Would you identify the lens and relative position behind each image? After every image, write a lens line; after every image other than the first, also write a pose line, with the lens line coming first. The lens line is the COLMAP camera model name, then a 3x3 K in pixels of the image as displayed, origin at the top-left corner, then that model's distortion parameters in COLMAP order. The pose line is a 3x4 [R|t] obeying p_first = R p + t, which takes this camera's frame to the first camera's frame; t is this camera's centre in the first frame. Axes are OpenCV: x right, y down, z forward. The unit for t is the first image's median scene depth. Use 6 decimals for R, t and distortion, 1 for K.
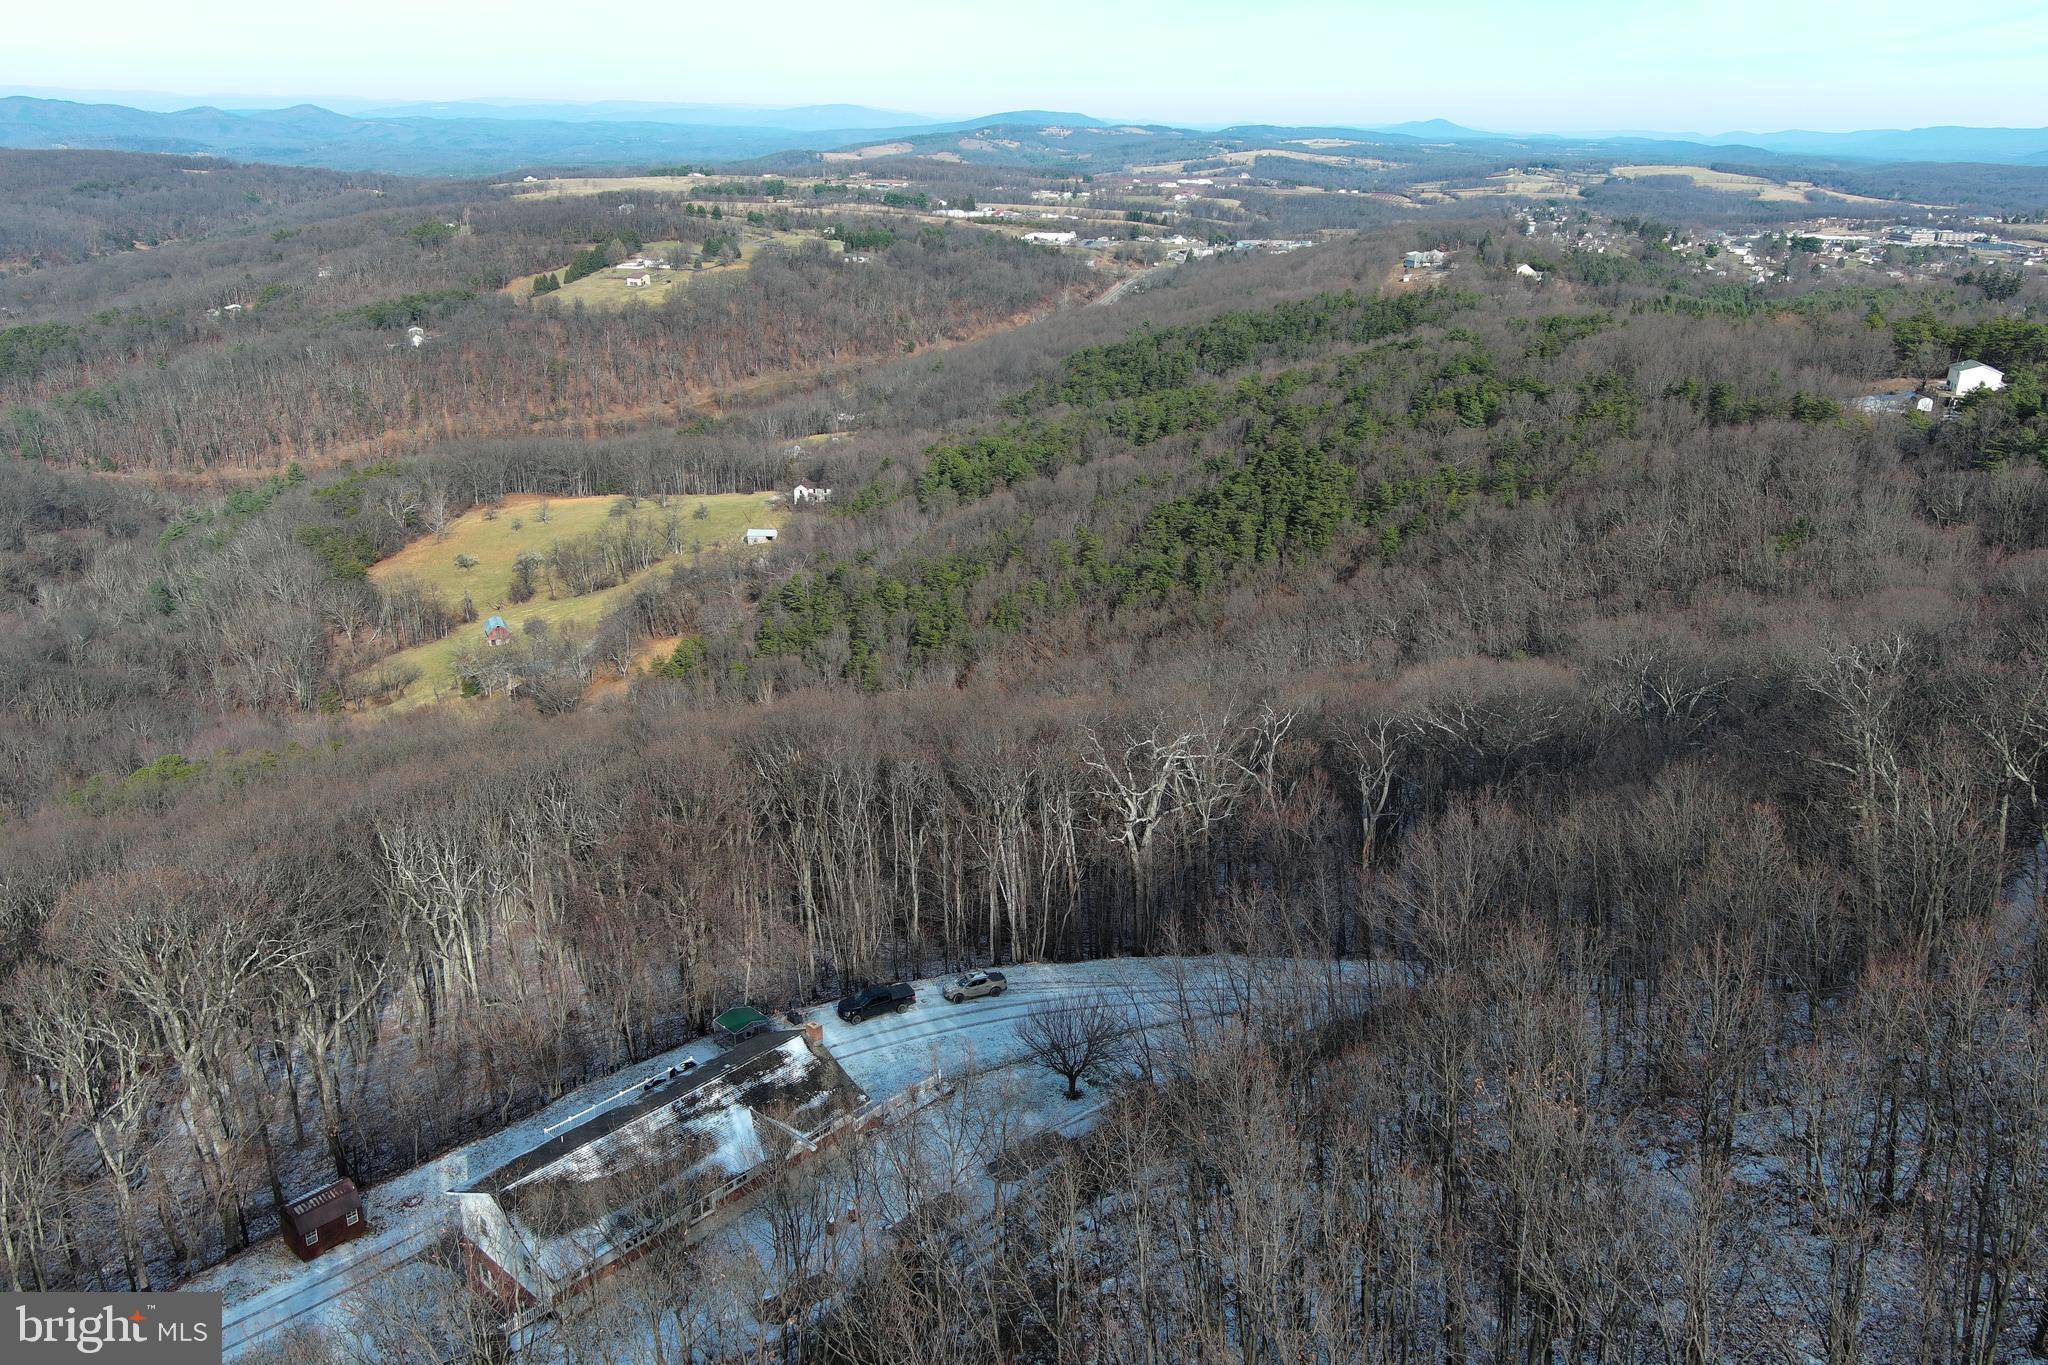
lens RADIAL K [[1578.1, 0, 1017.5], [0, 1578.1, 700.8], [0, 0, 1]] dist [0.029104, -0.036961]
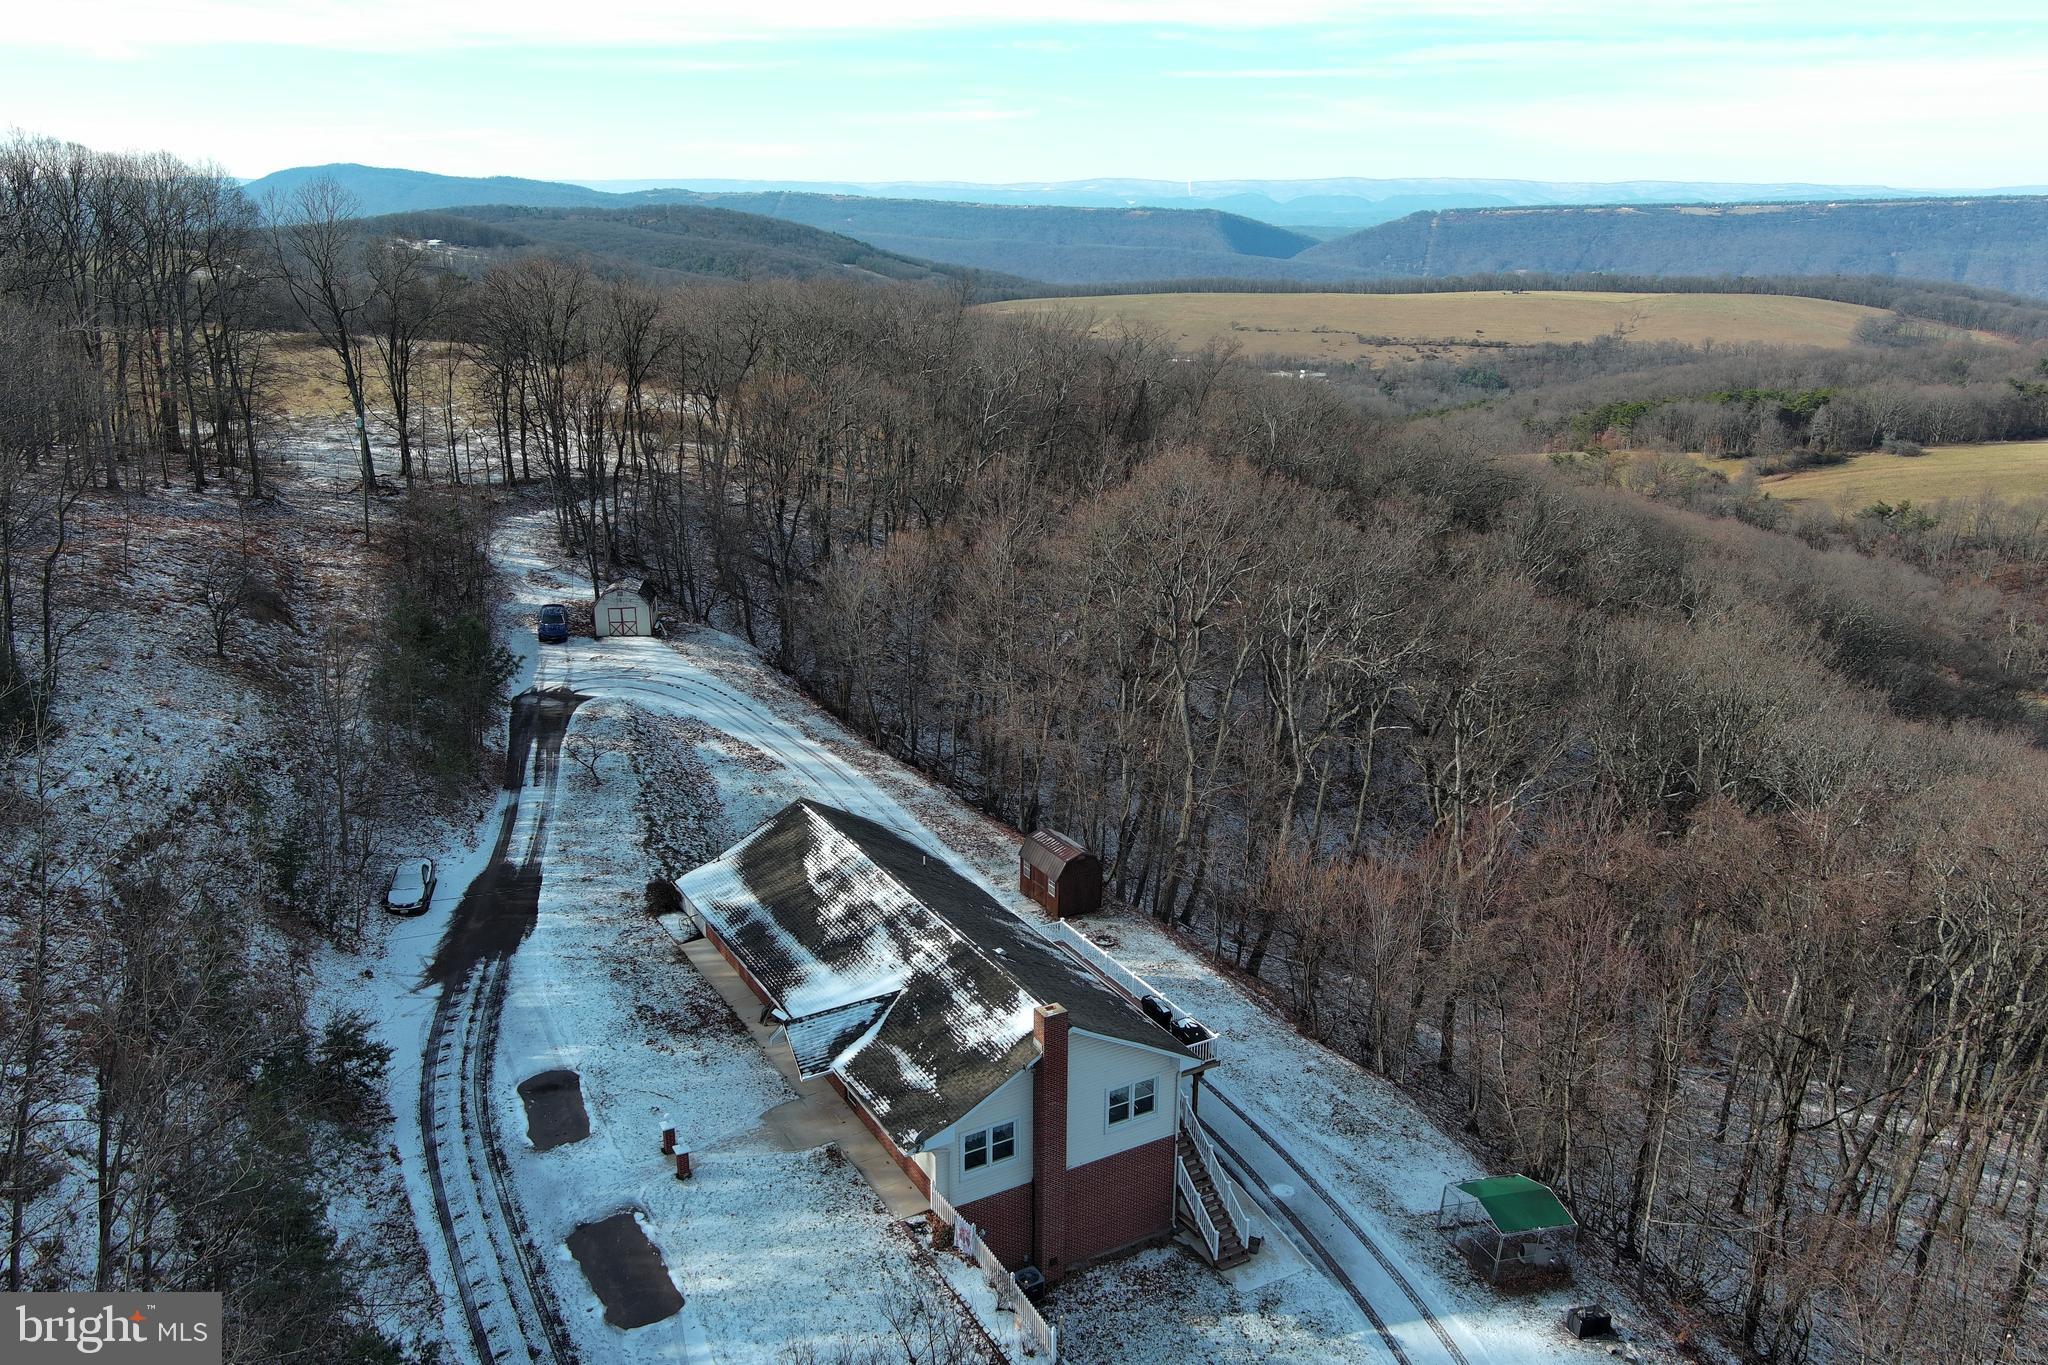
lens RADIAL K [[1585.7, 0, 1021.1], [0, 1585.7, 692.3], [0, 0, 1]] dist [0.009874, 0.005516]
pose [[-0.303173, 0.271777, -0.913358, 0.046676], [-0.344428, 0.862420, 0.370946, -0.008928], [0.888513, 0.427047, -0.167855, 0.165505]]
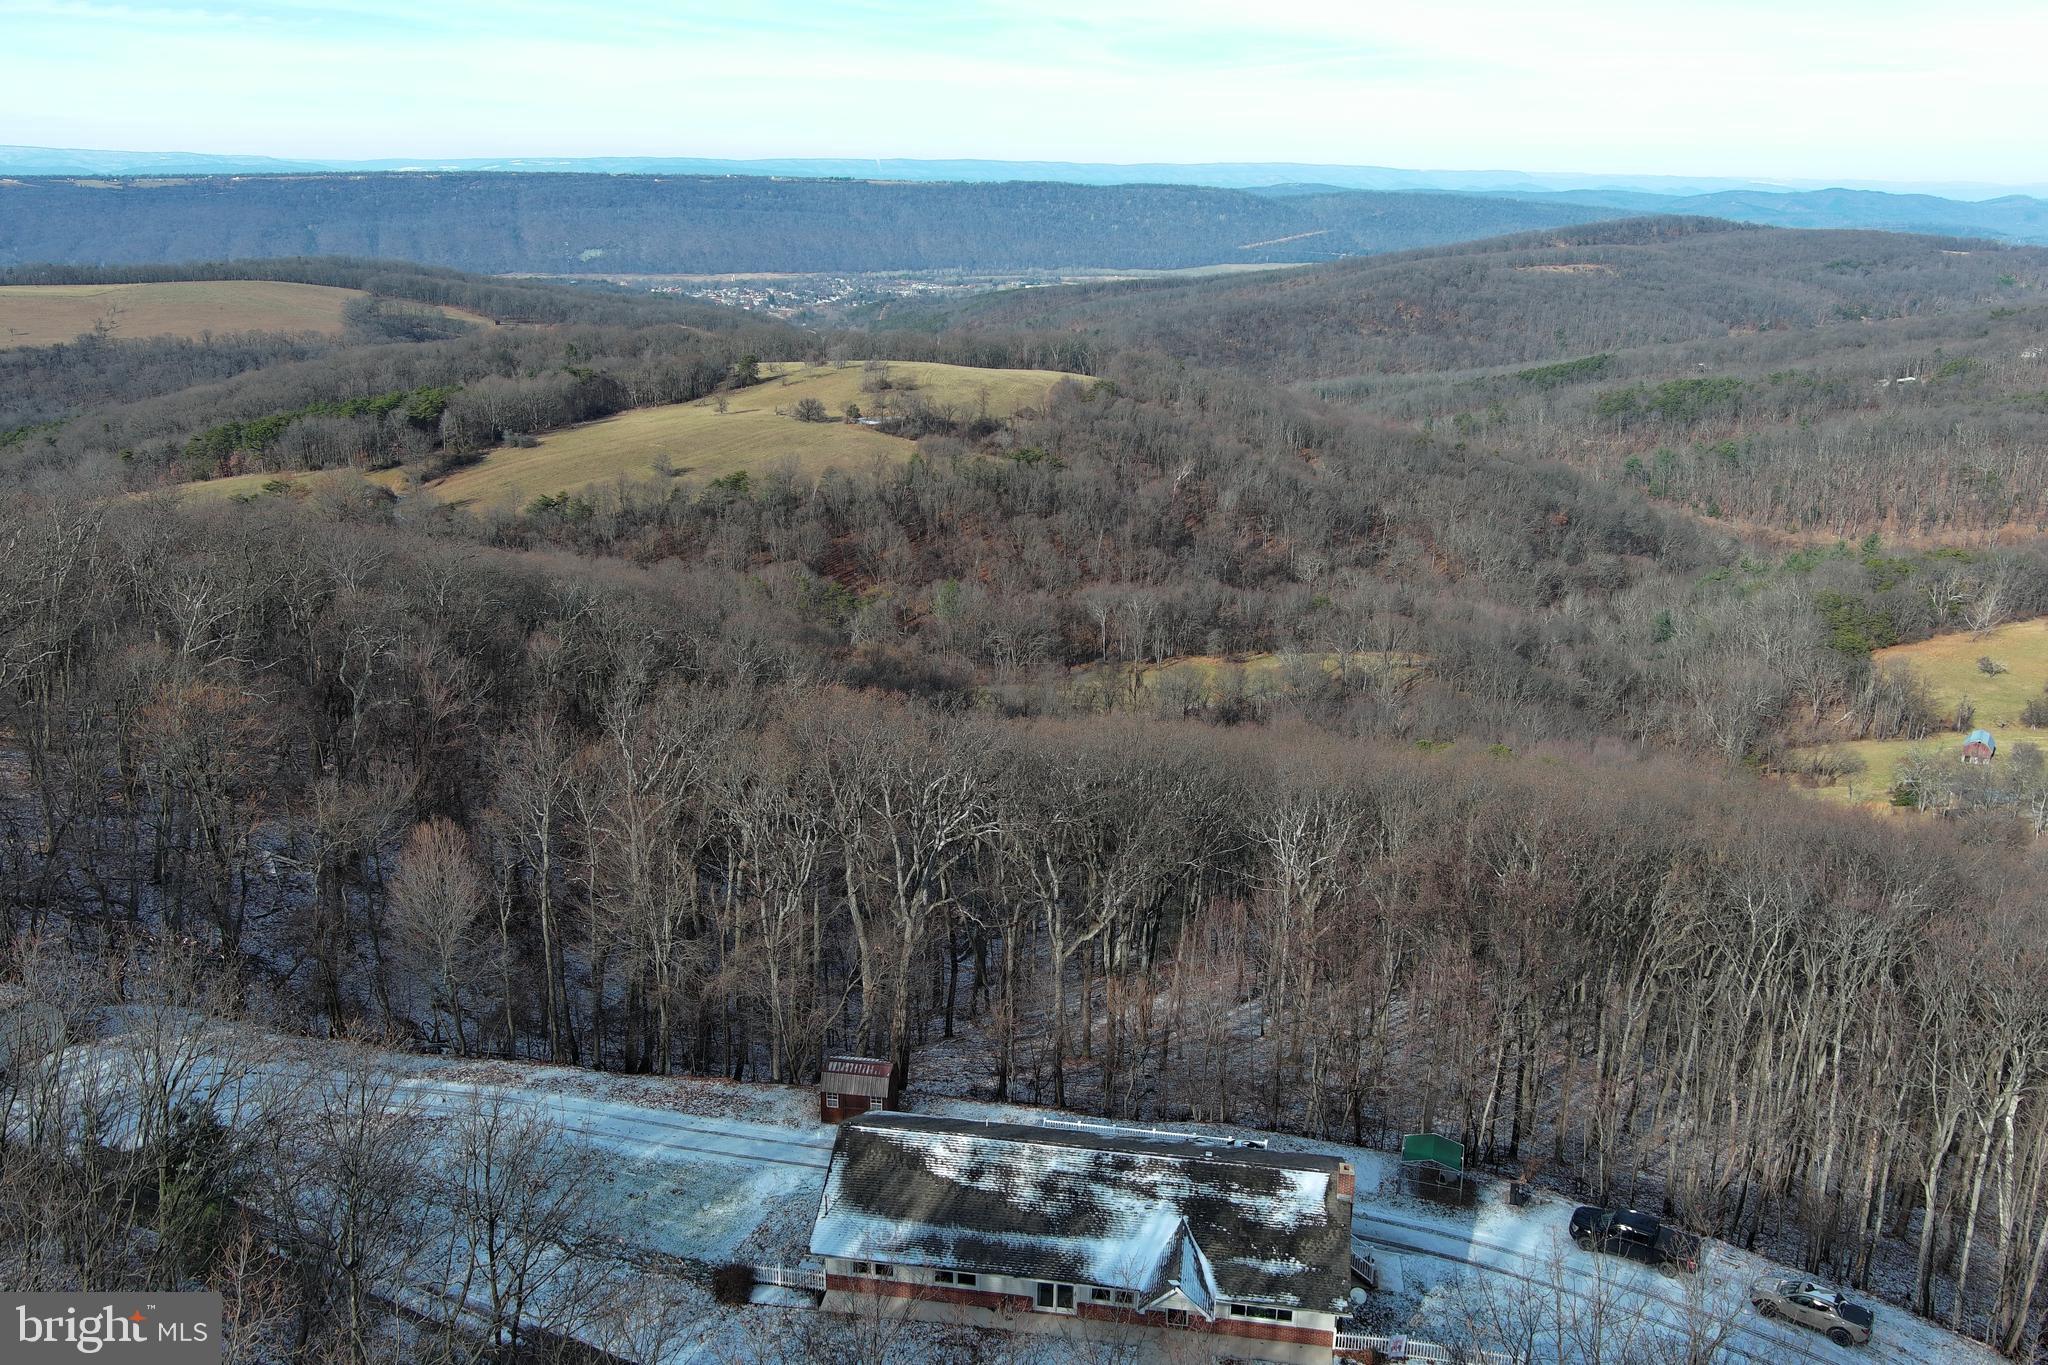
lens RADIAL K [[1578.1, 0, 1017.5], [0, 1578.1, 700.8], [0, 0, 1]] dist [0.029104, -0.036961]
pose [[0.549720, 0.253666, -0.795903, 0.044043], [-0.294118, 0.950544, 0.099809, -0.001218], [0.781859, 0.179222, 0.597140, 0.073706]]
